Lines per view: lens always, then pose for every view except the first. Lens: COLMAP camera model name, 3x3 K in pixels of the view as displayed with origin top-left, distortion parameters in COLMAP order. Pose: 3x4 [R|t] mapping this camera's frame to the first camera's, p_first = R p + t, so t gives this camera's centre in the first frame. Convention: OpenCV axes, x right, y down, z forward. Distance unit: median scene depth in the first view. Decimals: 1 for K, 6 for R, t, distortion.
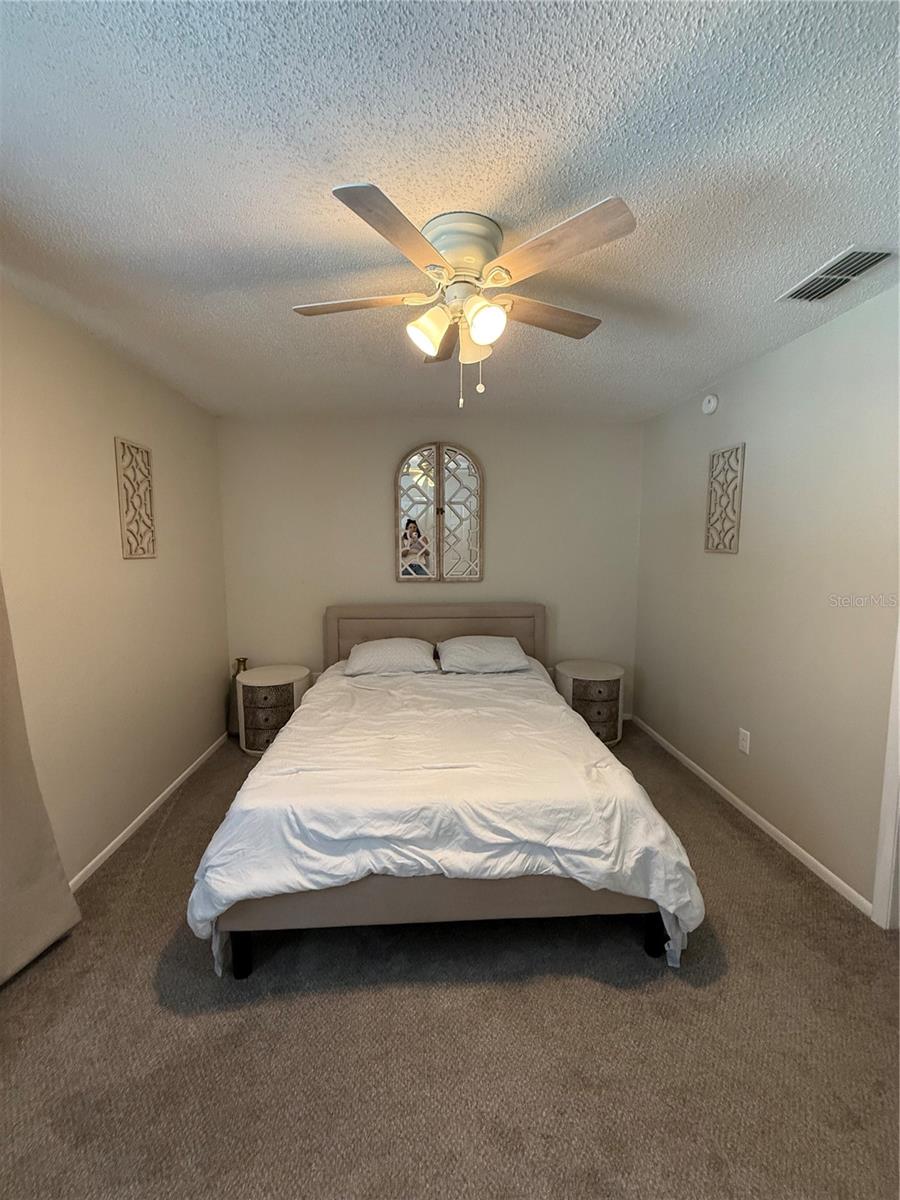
lens RADIAL K [[478.5, 0, 438.4], [0, 478.5, 595.4], [0, 0, 1]] dist [-0.002402, 0.000499]
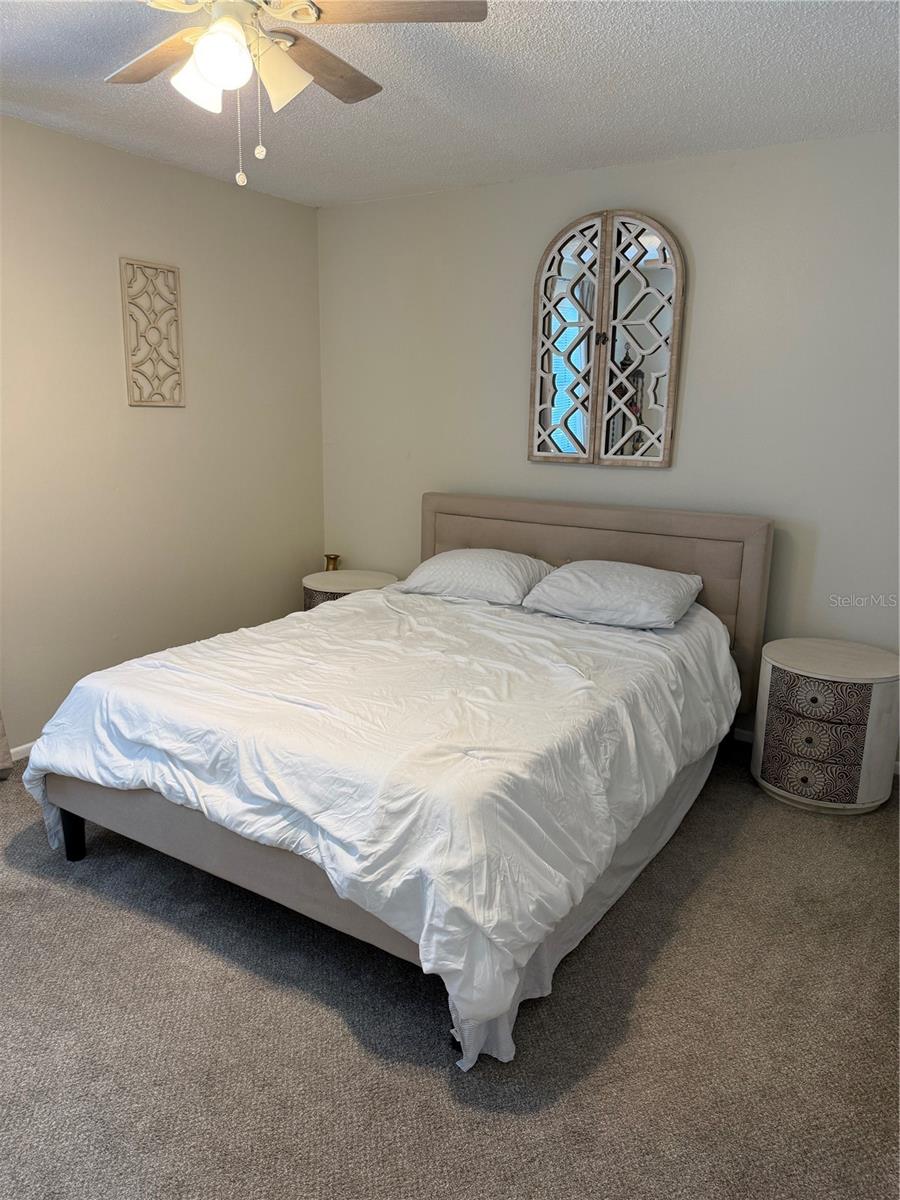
lens RADIAL K [[839.8, 0, 447.8], [0, 839.8, 600.5], [0, 0, 1]] dist [0.061245, -0.079750]
pose [[0.809778, 0.148922, -0.567523, 1.048810], [-0.081123, 0.986381, 0.143082, 0.004310], [0.581101, -0.069826, 0.810830, 0.121597]]
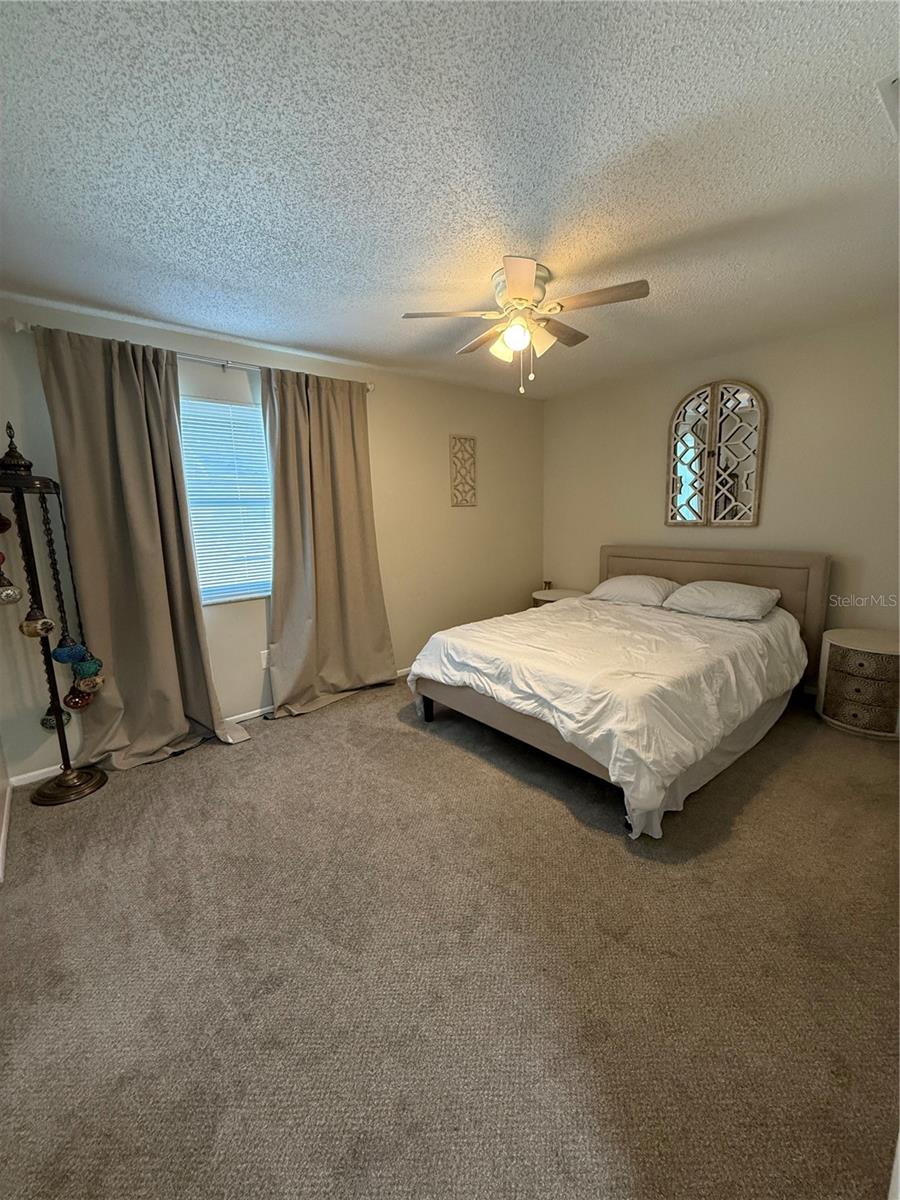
lens RADIAL K [[478.5, 0, 449.2], [0, 478.5, 596.1], [0, 0, 1]] dist [-0.002402, 0.000499]
pose [[0.590542, 0.128238, -0.796753, 1.125367], [-0.054855, 0.991389, 0.118906, 0.059744], [0.805140, -0.026513, 0.592492, -0.063627]]
